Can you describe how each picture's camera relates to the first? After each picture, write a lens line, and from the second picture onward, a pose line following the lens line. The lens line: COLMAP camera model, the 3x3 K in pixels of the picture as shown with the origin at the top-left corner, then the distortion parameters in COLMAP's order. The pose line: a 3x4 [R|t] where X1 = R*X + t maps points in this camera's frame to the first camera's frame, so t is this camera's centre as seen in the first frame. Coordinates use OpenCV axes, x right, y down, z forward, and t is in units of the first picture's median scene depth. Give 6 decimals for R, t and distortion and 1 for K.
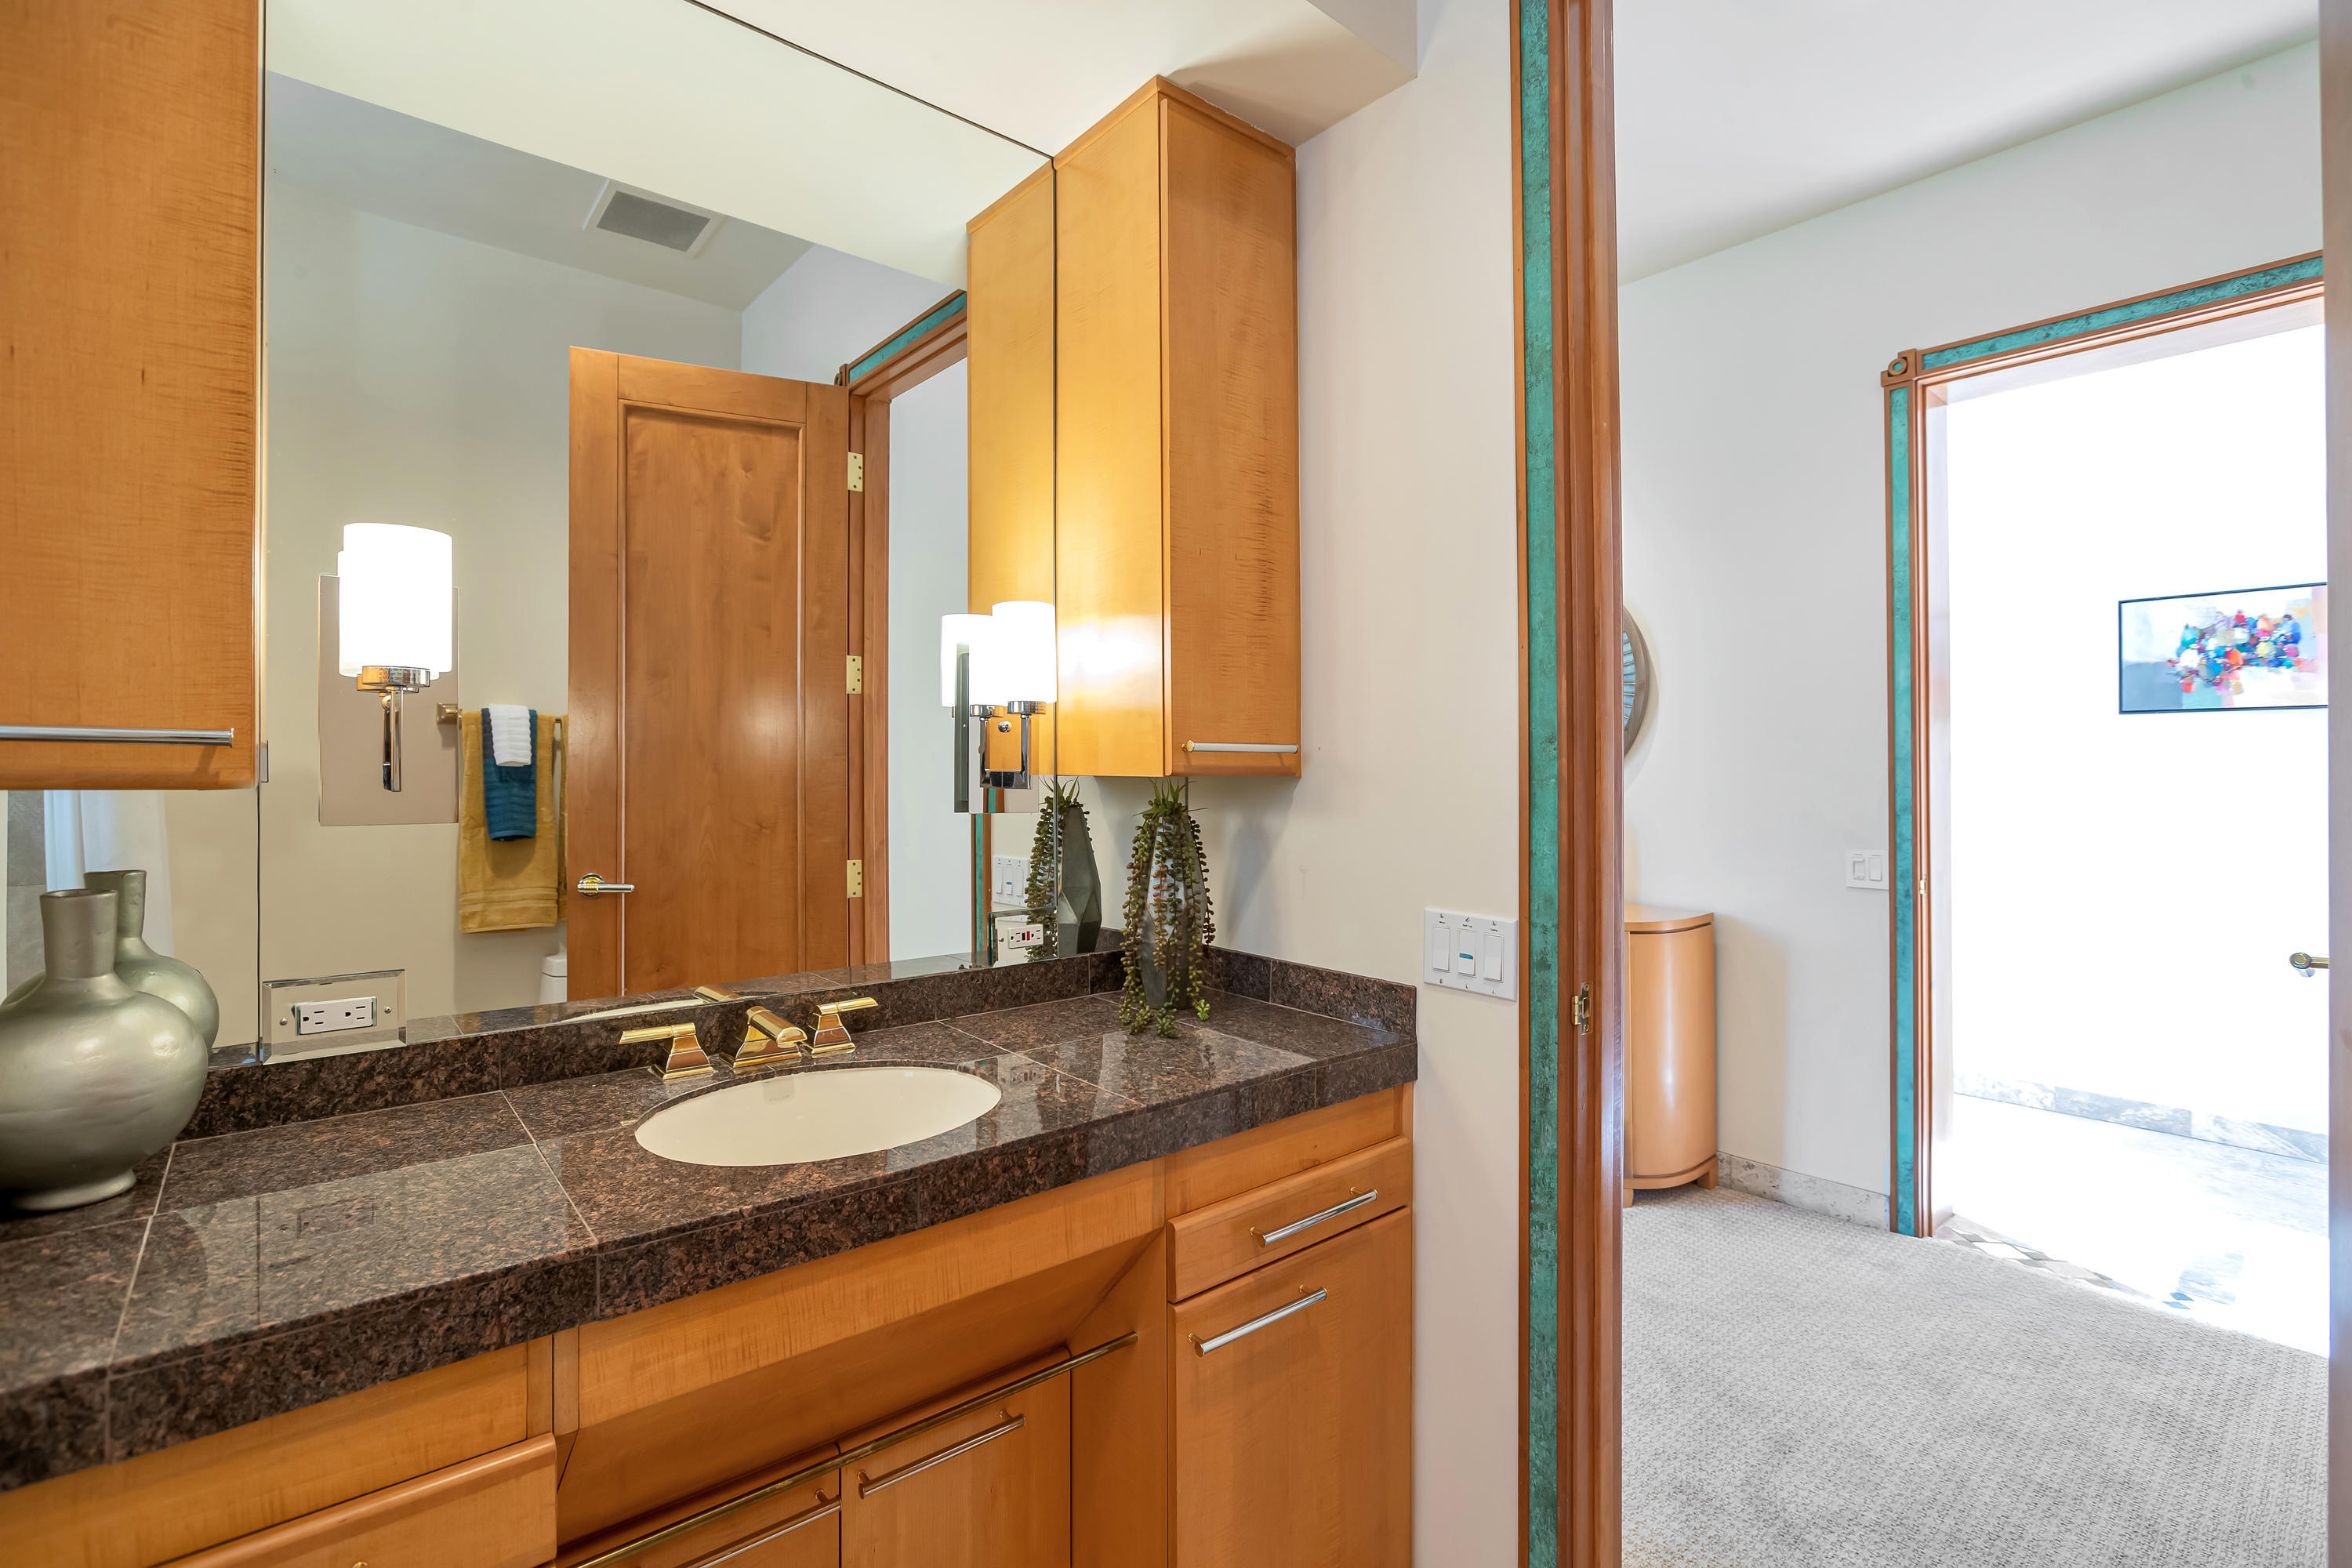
lens RADIAL K [[1080.8, 0, 1176.2], [0, 1080.8, 781.4], [0, 0, 1]] dist [-0.010952, 0.000650]
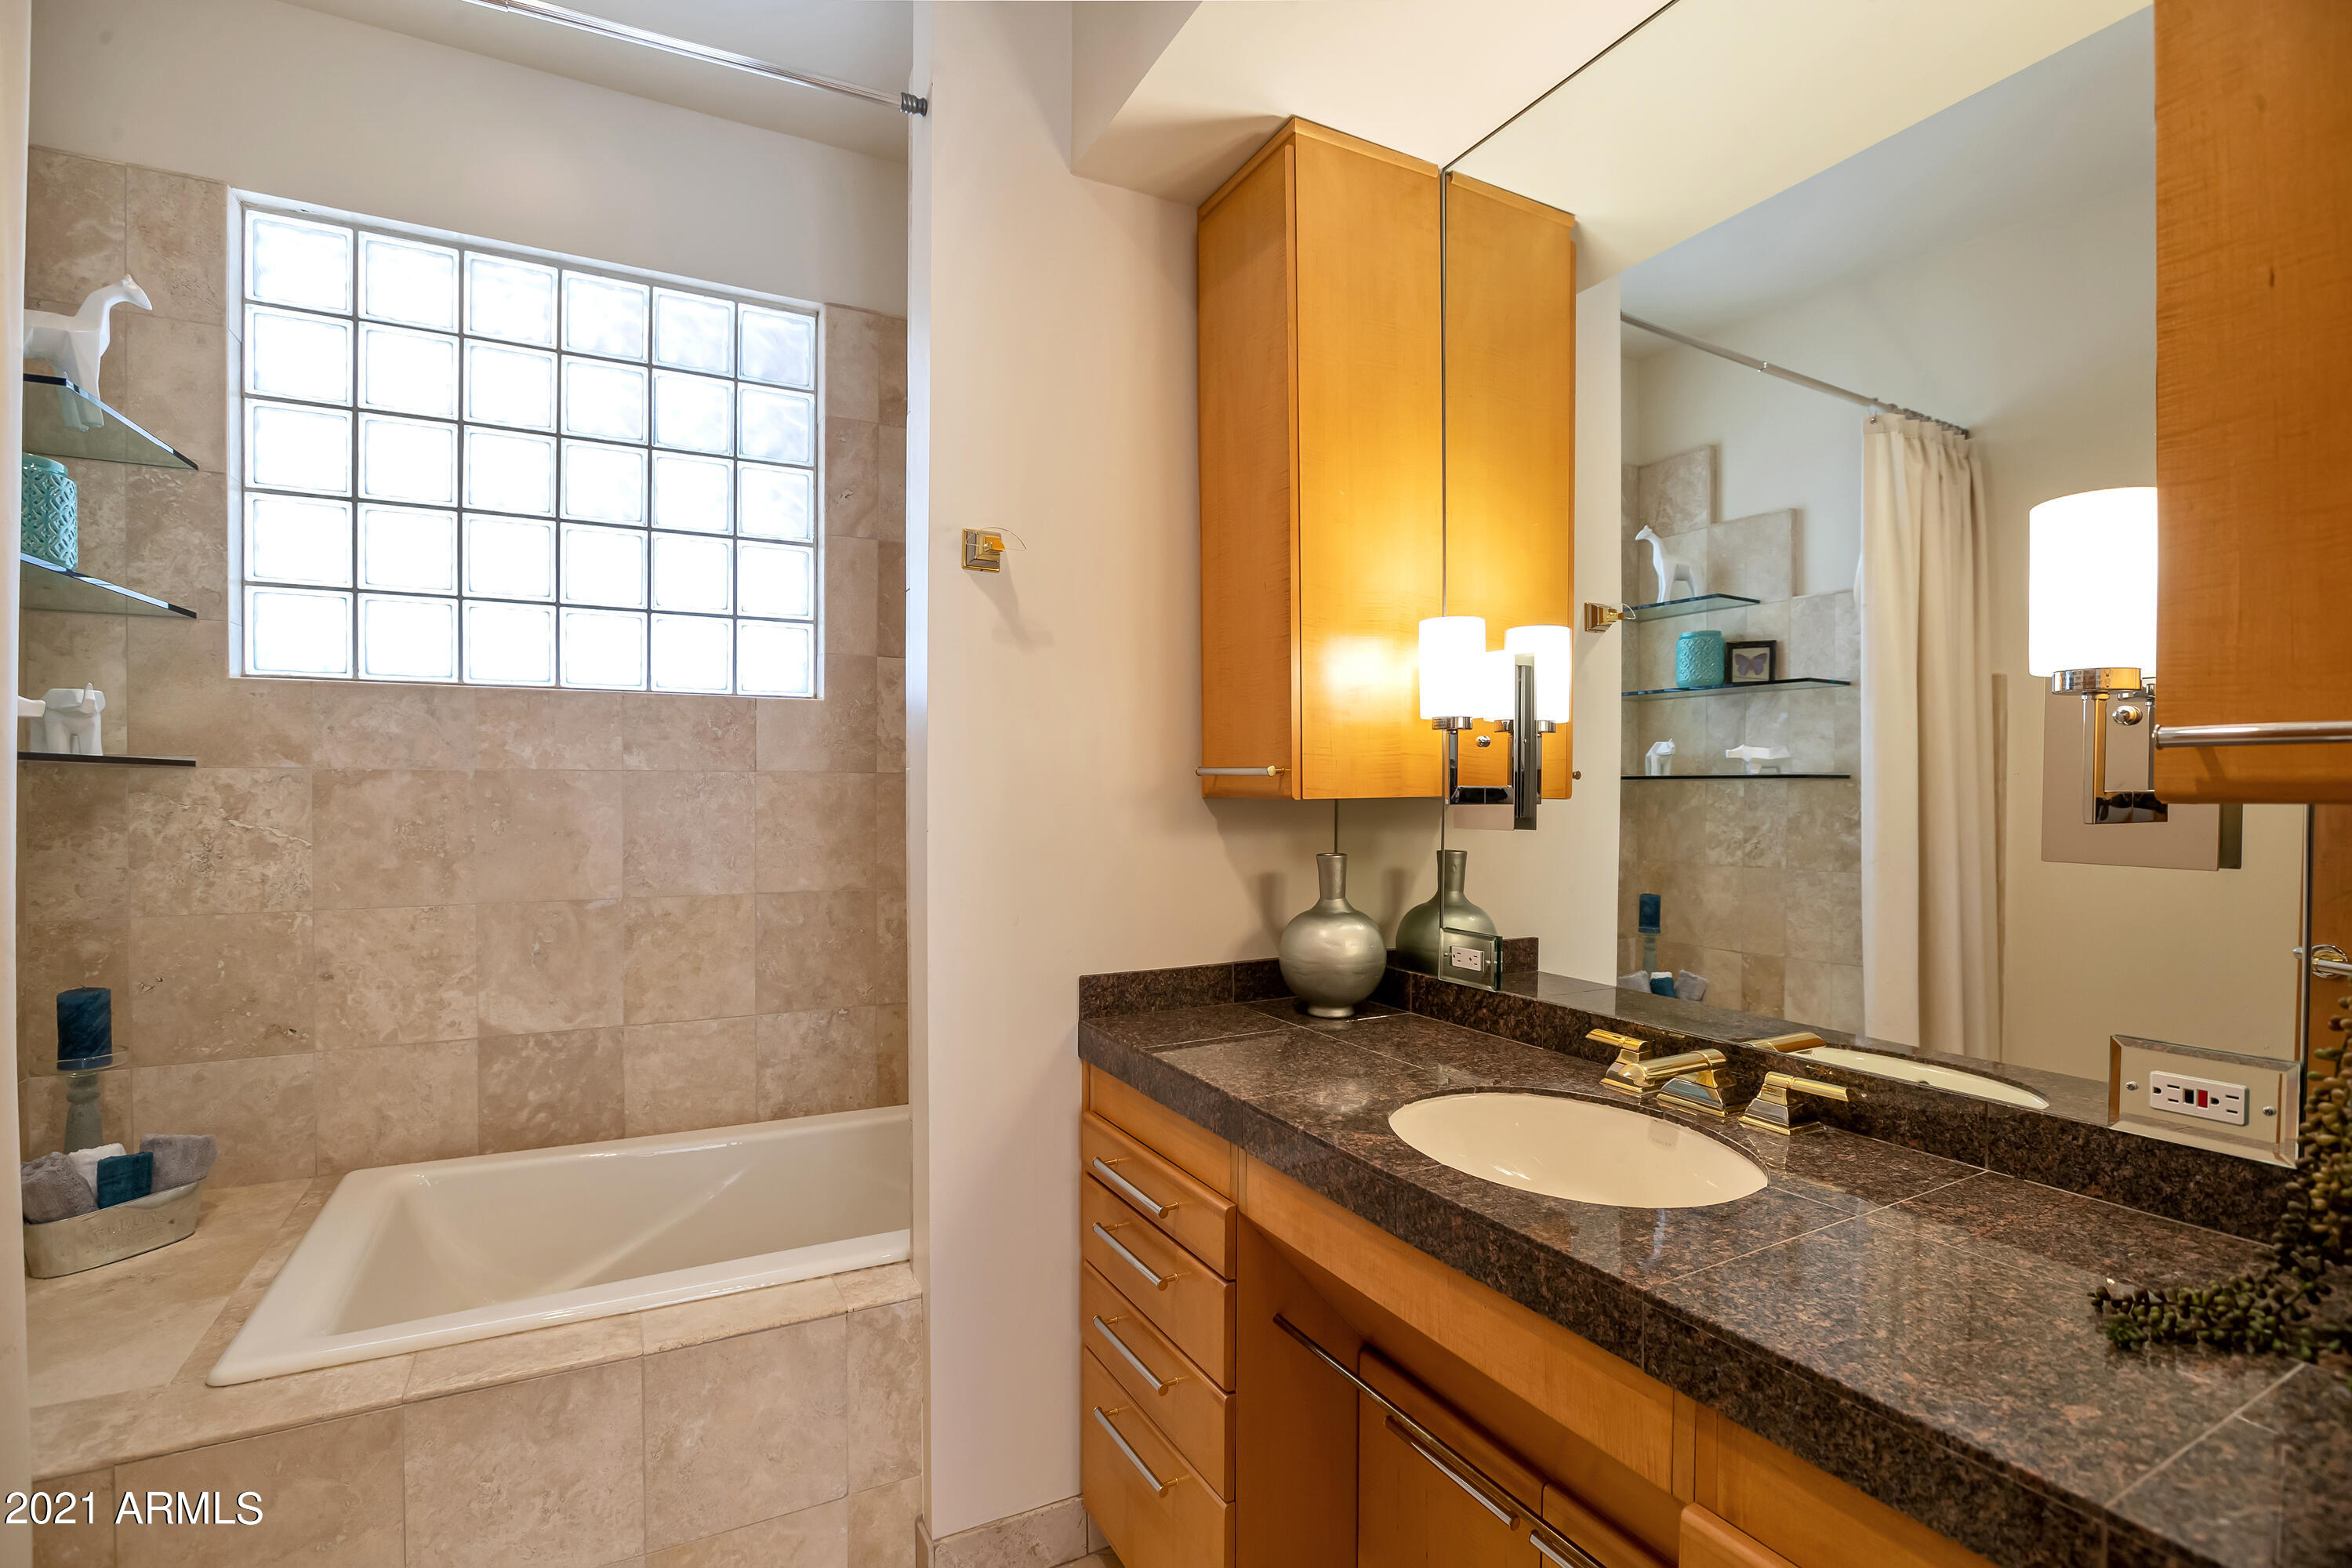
lens RADIAL K [[1080.8, 0, 1173.6], [0, 1080.8, 783.1], [0, 0, 1]] dist [-0.010952, 0.000650]
pose [[-0.211053, -0.004765, -0.977463, 0.763417], [-0.007429, 0.999967, -0.003270, -0.014867], [0.977446, 0.006571, -0.211081, 0.933109]]
